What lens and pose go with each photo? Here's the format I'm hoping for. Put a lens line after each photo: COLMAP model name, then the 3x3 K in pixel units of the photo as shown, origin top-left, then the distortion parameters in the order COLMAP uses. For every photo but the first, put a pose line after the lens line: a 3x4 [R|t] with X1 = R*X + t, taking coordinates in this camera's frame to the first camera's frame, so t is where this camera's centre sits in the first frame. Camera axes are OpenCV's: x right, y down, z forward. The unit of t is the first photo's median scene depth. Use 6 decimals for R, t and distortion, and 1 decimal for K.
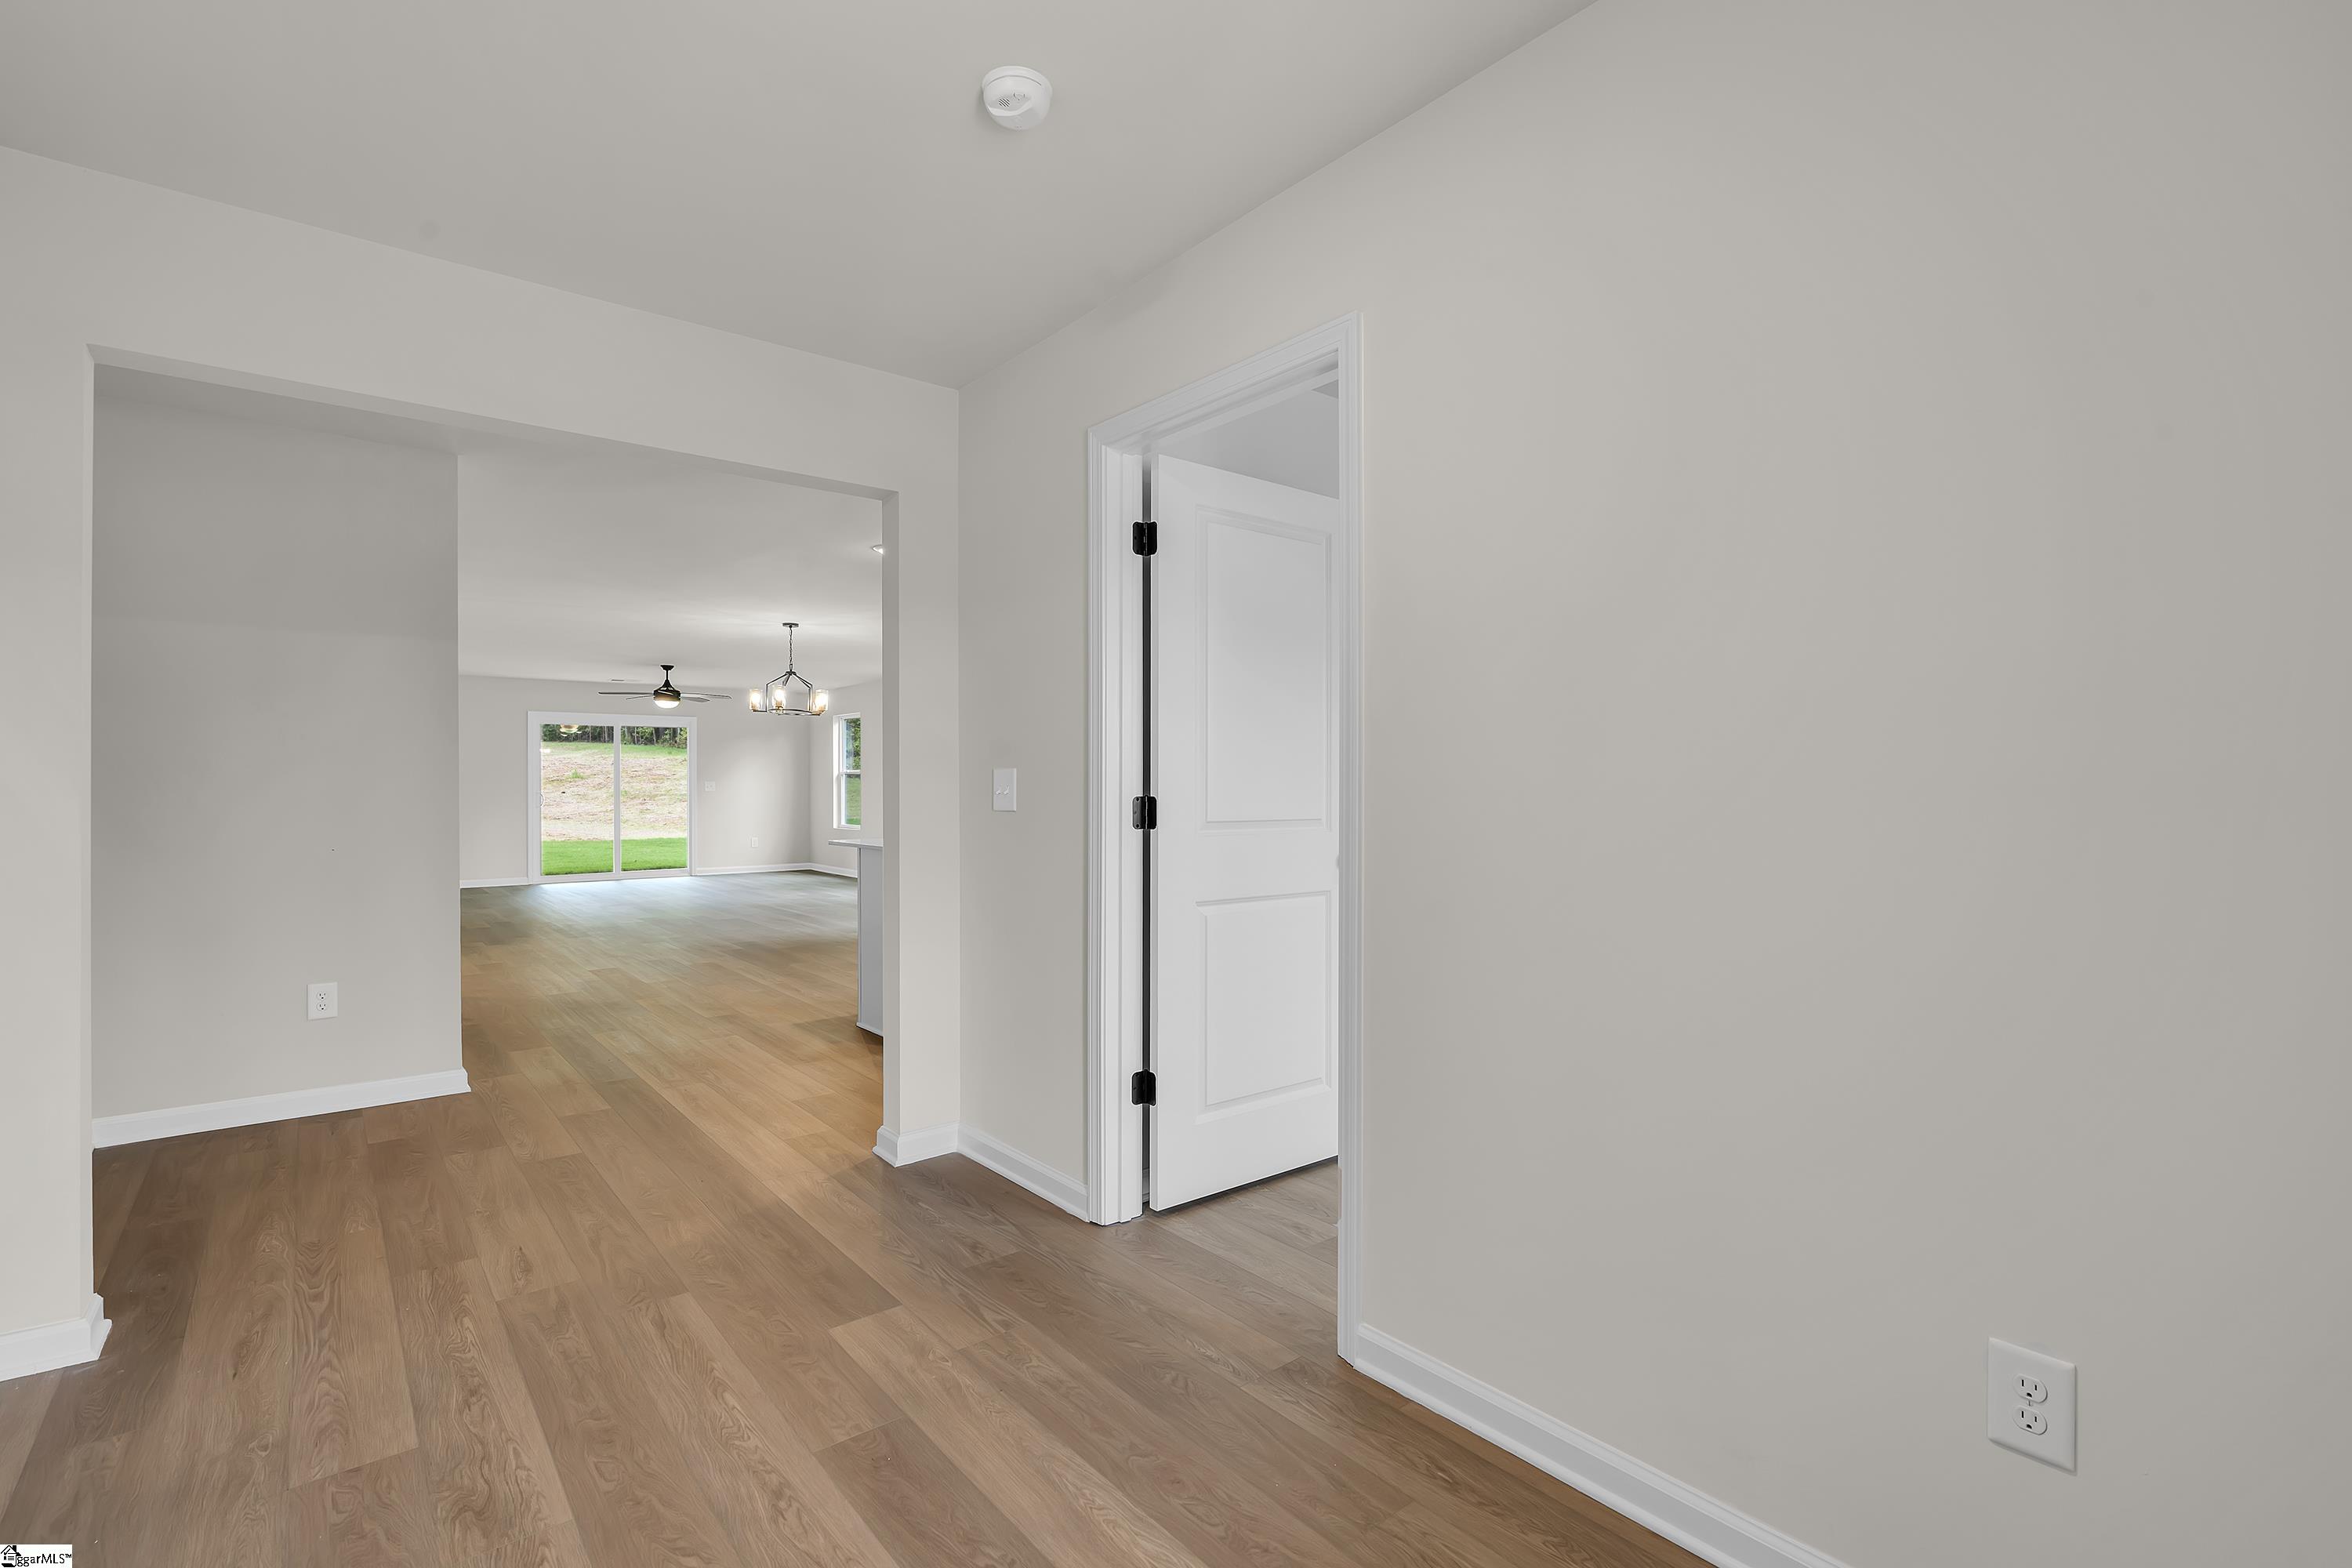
lens RADIAL K [[1070.0, 0, 1157.5], [0, 1070.0, 791.4], [0, 0, 1]] dist [-0.004827, 0.001301]
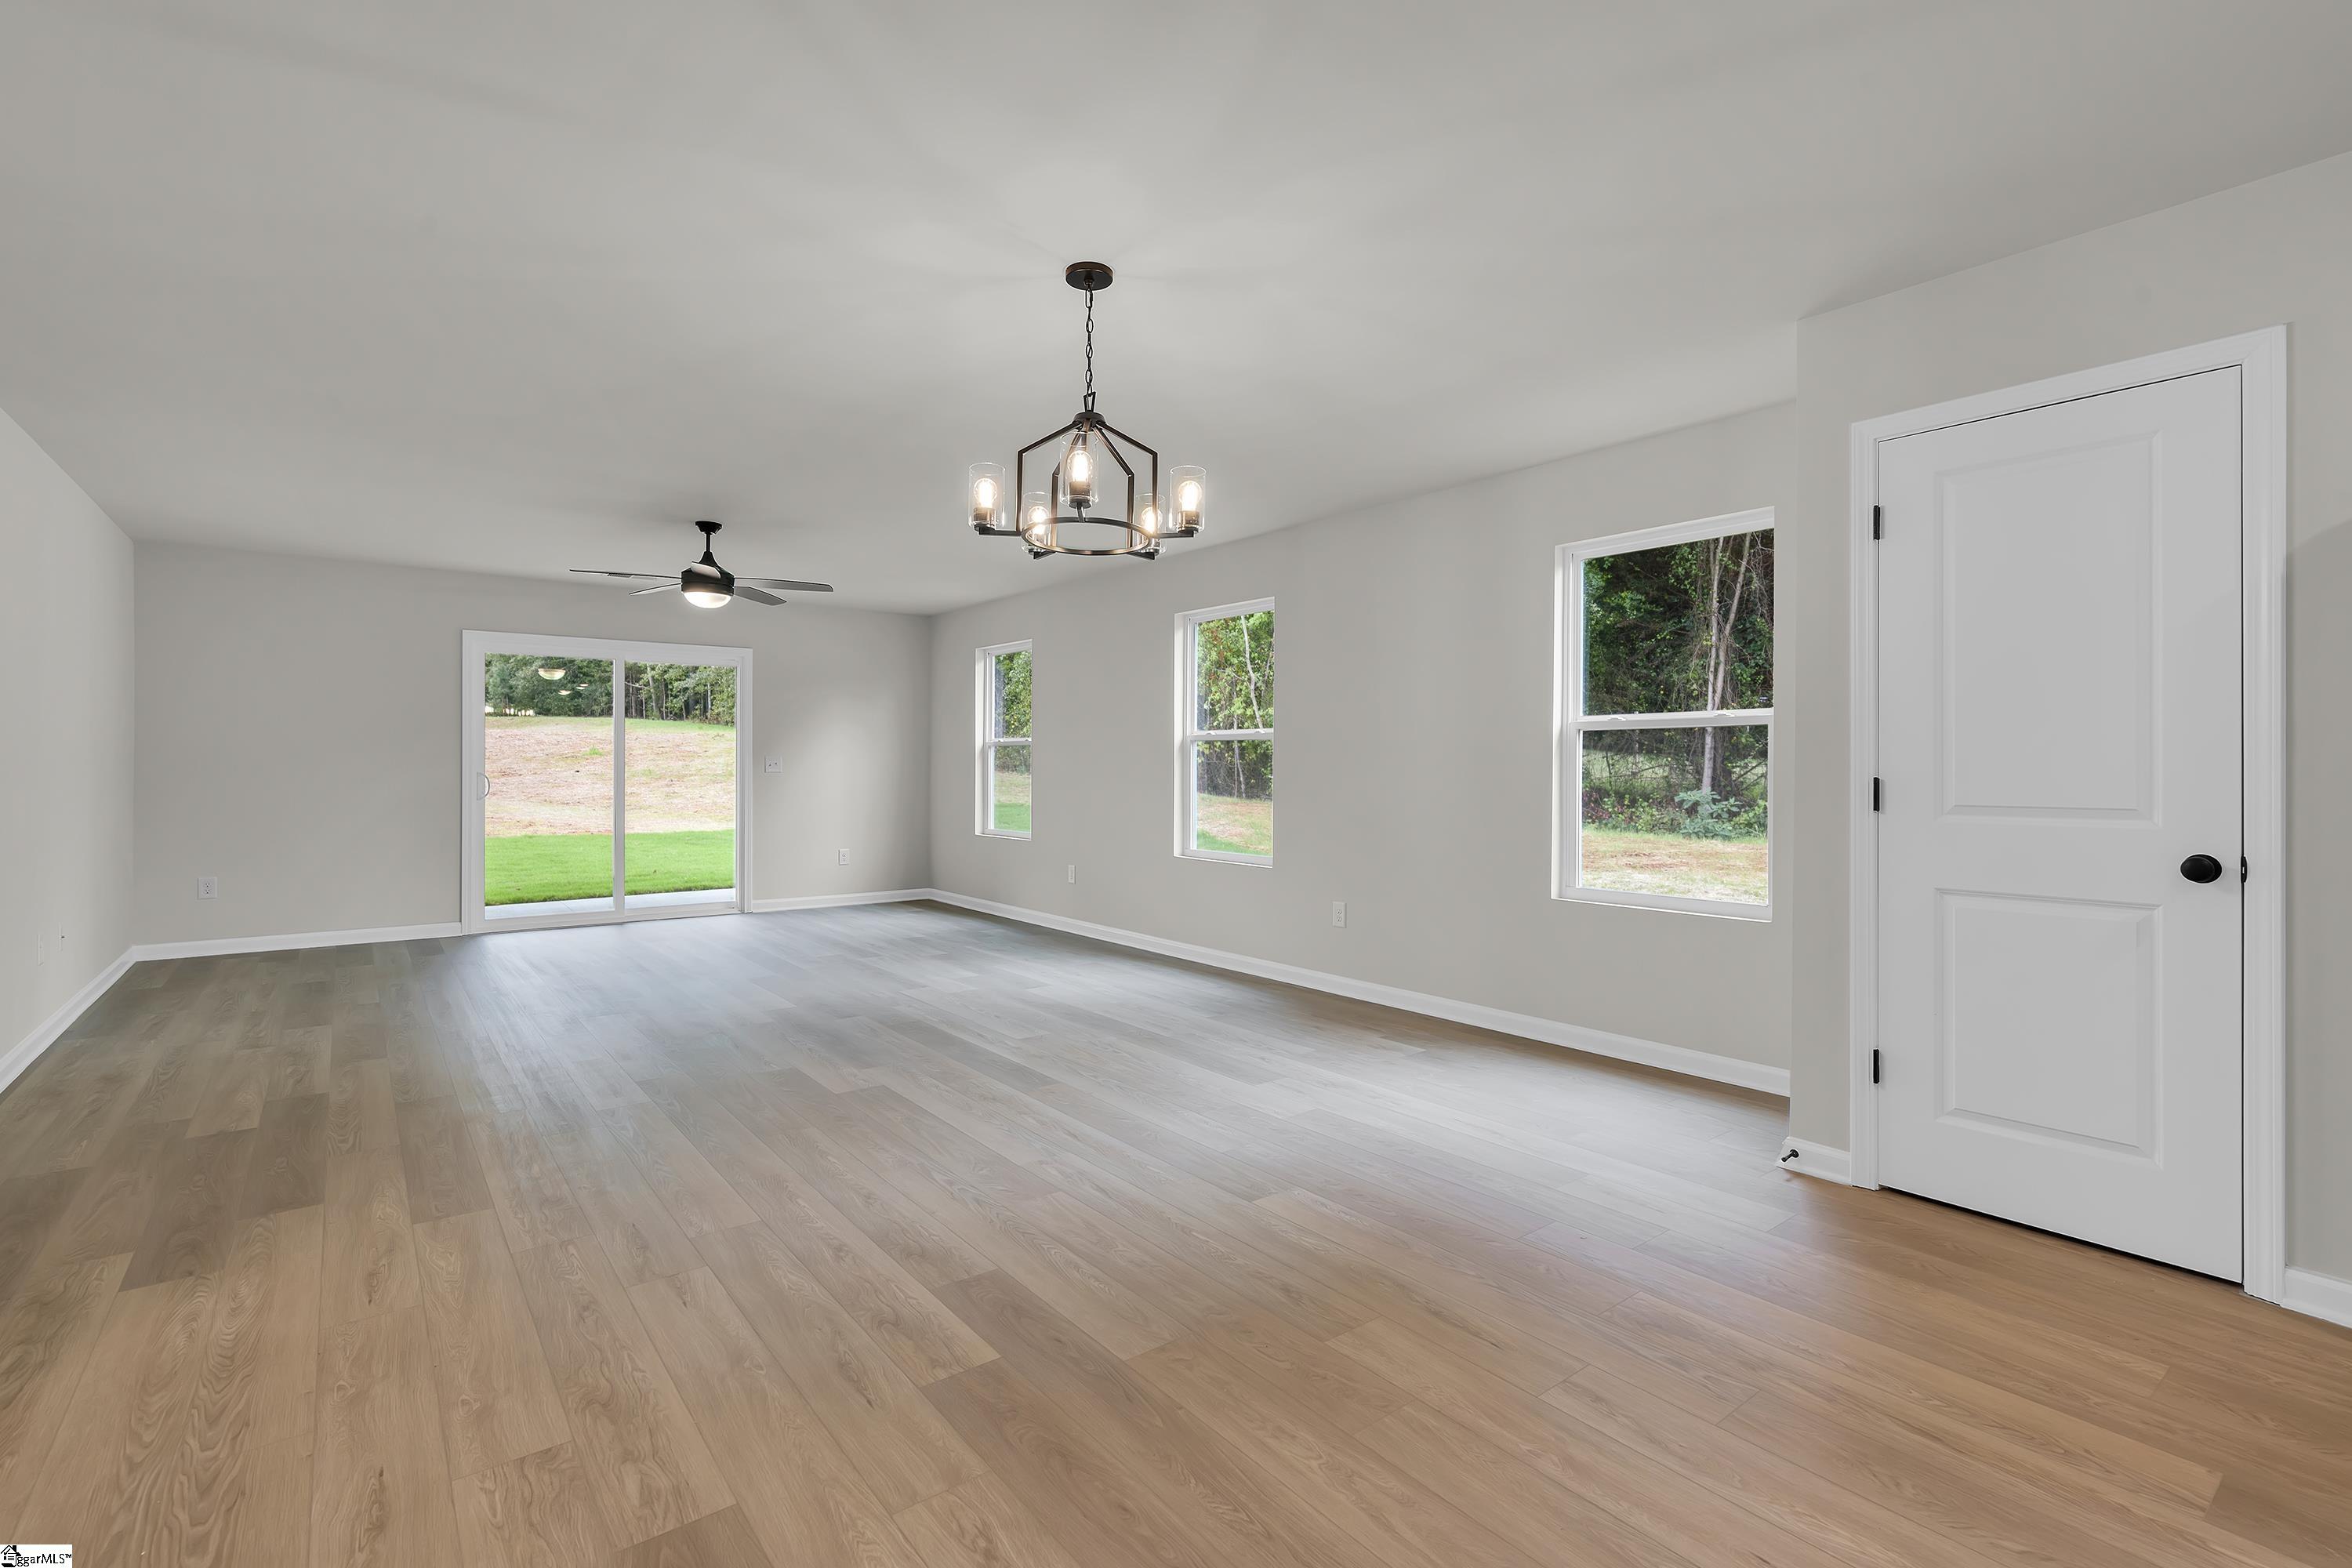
lens RADIAL K [[1070.0, 0, 1163.9], [0, 1070.0, 771.5], [0, 0, 1]] dist [-0.004827, 0.001301]
pose [[0.999832, 0.005279, -0.017554, -0.184872], [-0.005295, 0.999986, -0.000852, -0.001224], [0.017549, 0.000945, 0.999846, 0.394253]]
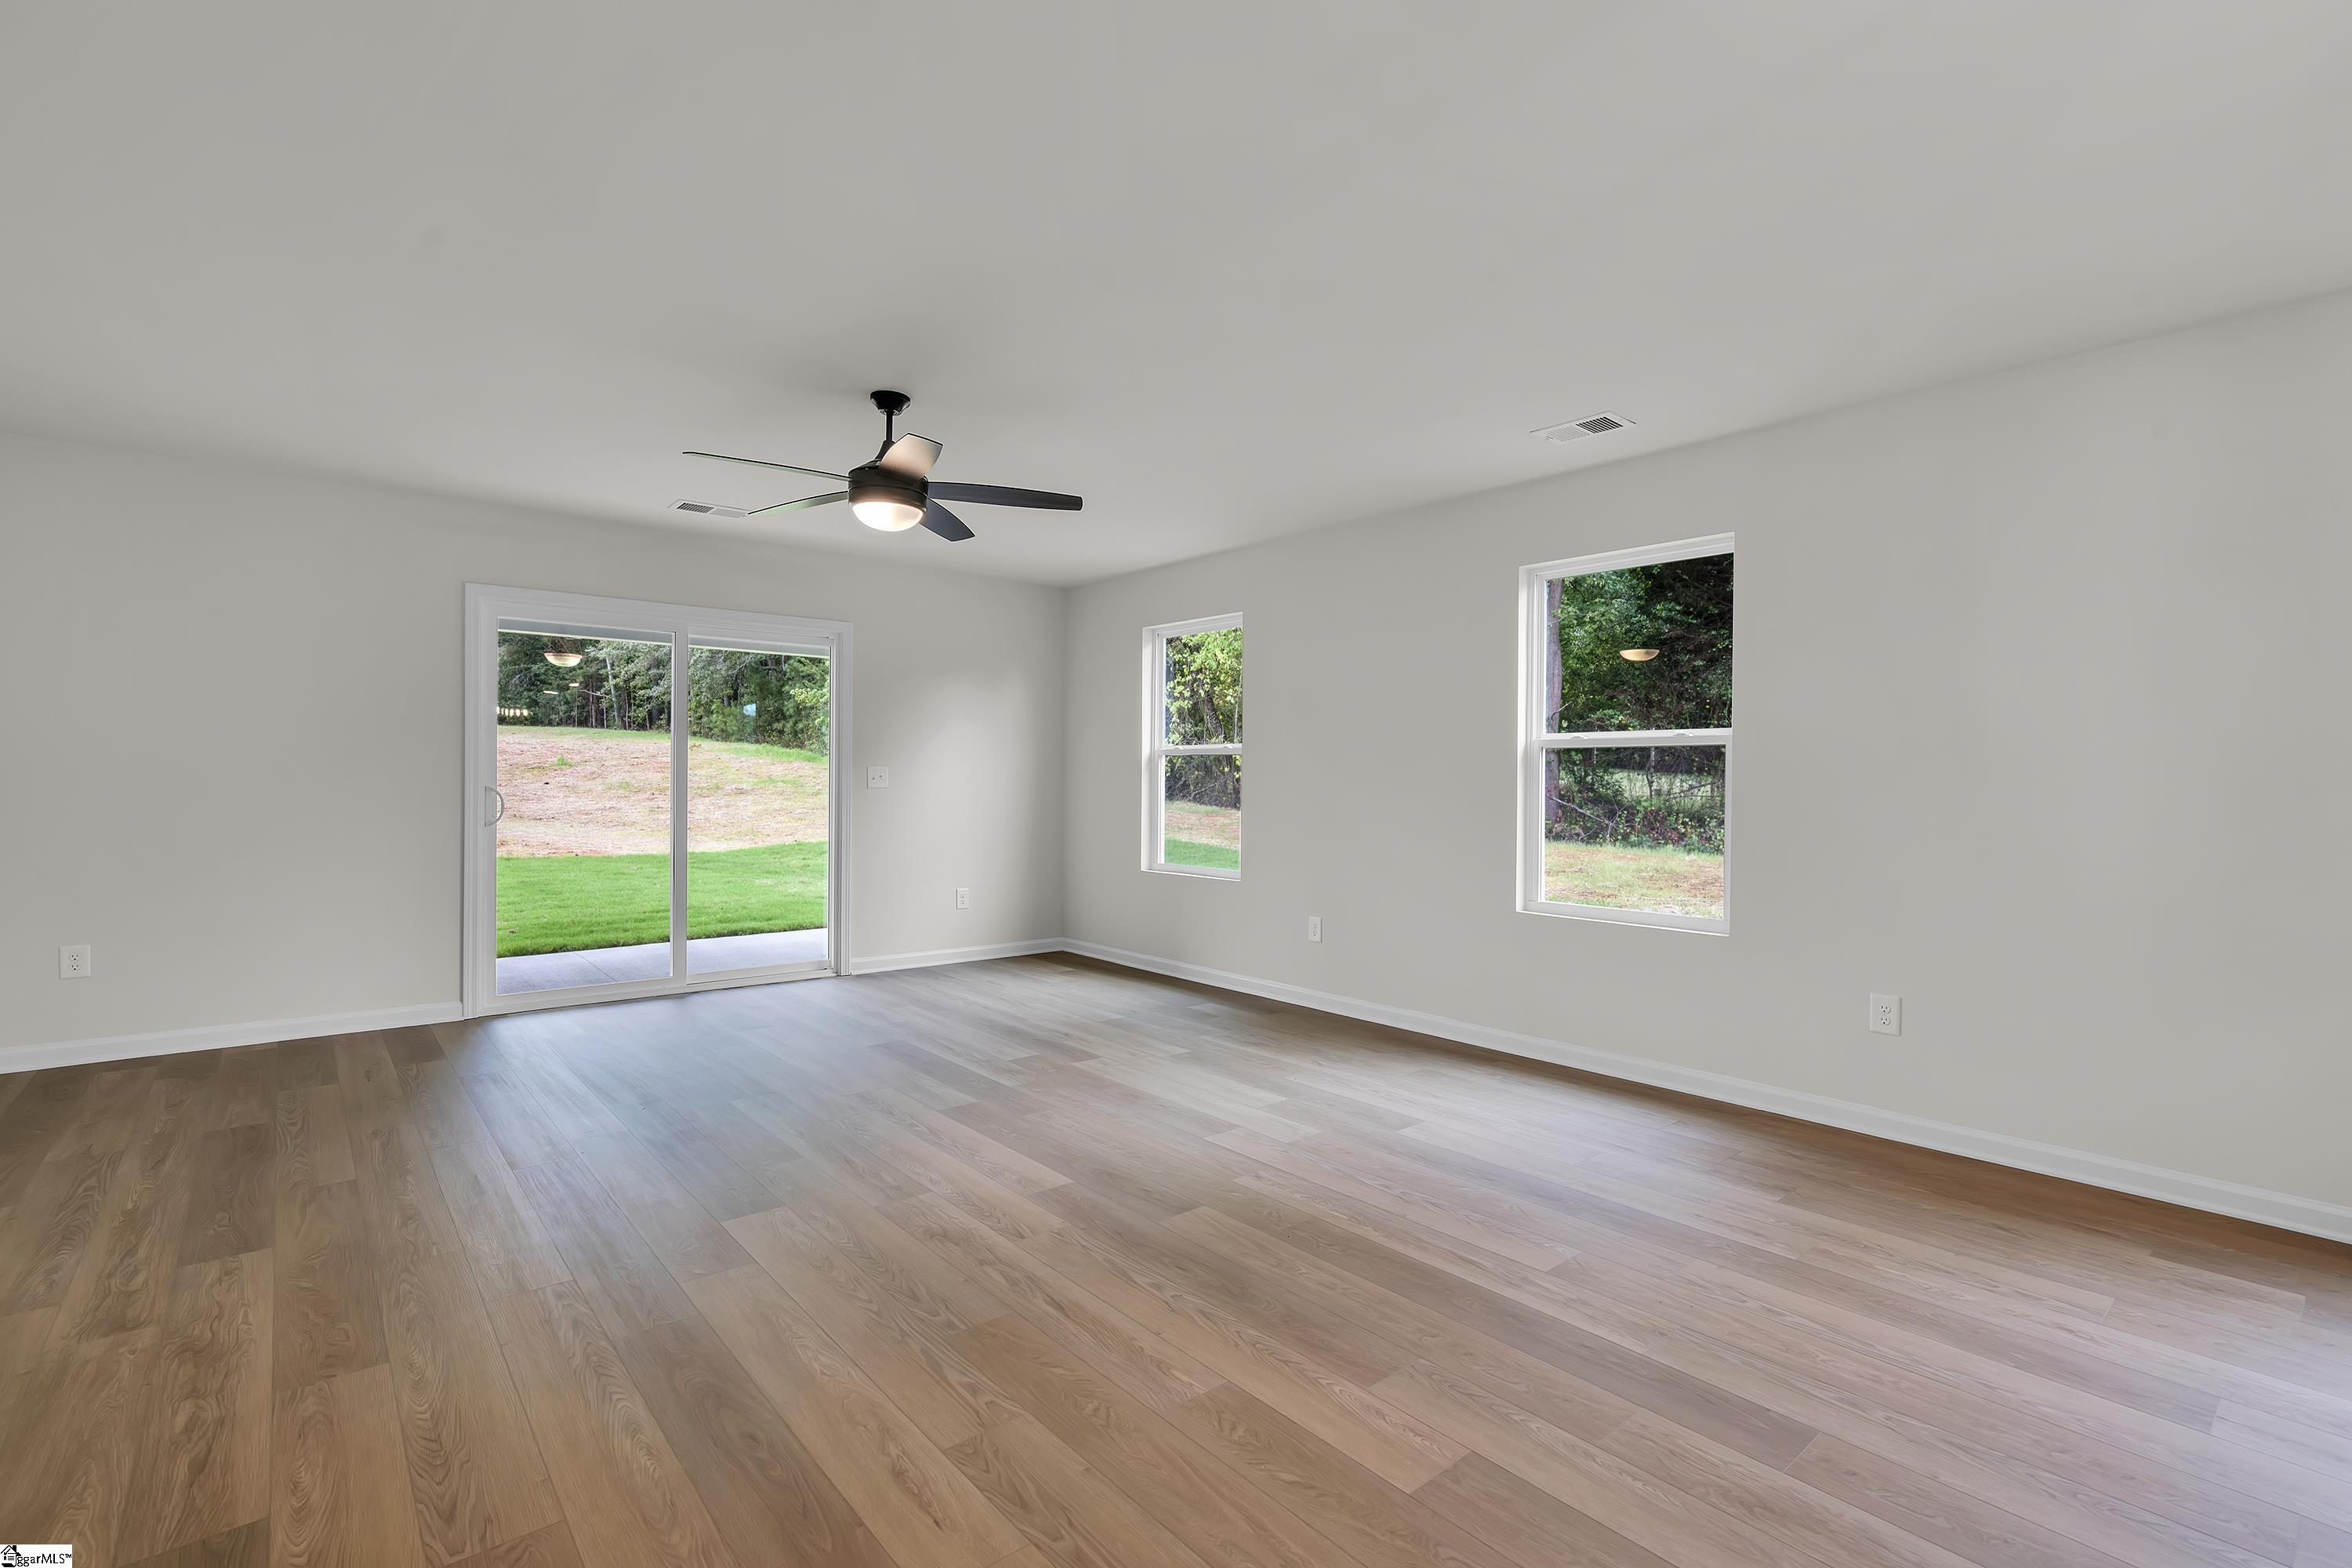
lens RADIAL K [[1070.0, 0, 1175.0], [0, 1070.0, 789.6], [0, 0, 1]] dist [-0.004827, 0.001301]
pose [[0.999630, 0.010678, 0.025021, -0.299443], [-0.010725, 0.999941, 0.001764, -0.001603], [-0.025000, -0.002031, 0.999685, 0.534568]]
